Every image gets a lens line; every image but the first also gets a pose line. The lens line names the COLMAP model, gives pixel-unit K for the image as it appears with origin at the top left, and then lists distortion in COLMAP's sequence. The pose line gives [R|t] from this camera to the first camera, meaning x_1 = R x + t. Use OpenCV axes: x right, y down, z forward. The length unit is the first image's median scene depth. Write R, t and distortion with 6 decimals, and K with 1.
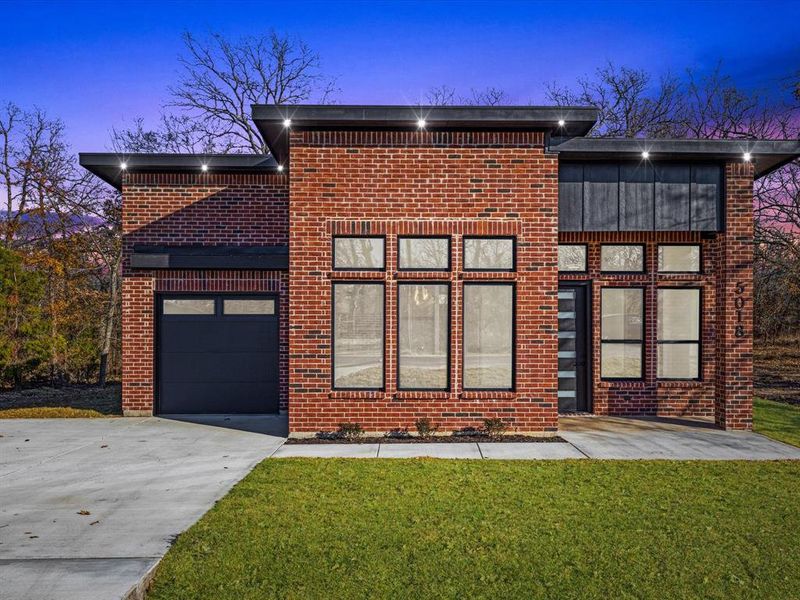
lens RADIAL K [[703.6, 0, 400.1], [0, 703.6, 318.0], [0, 0, 1]] dist [0.007540, 0.000196]
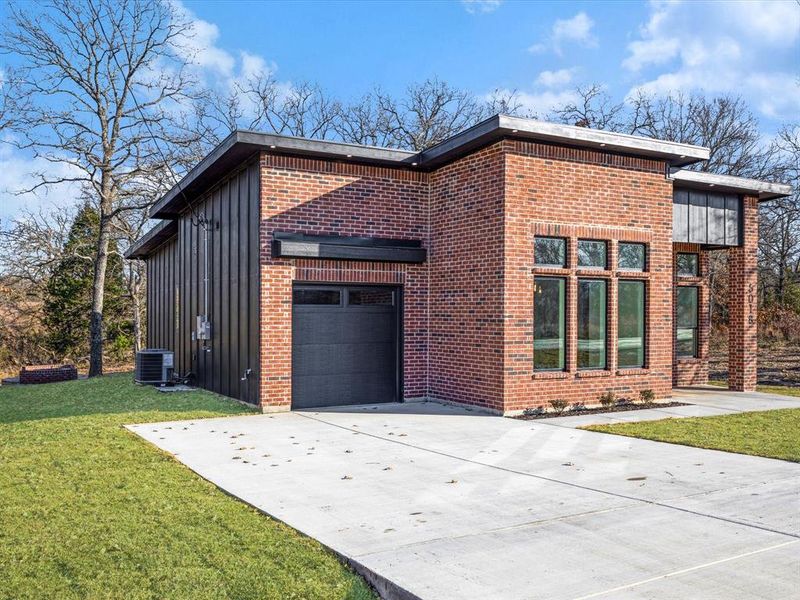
lens RADIAL K [[755.1, 0, 400.3], [0, 755.1, 316.2], [0, 0, 1]] dist [0.003227, -0.002908]
pose [[0.879291, -0.000520, 0.476284, -0.822323], [0.000048, 0.999999, 0.001003, 0.010823], [-0.476285, -0.000859, 0.879291, 0.031878]]
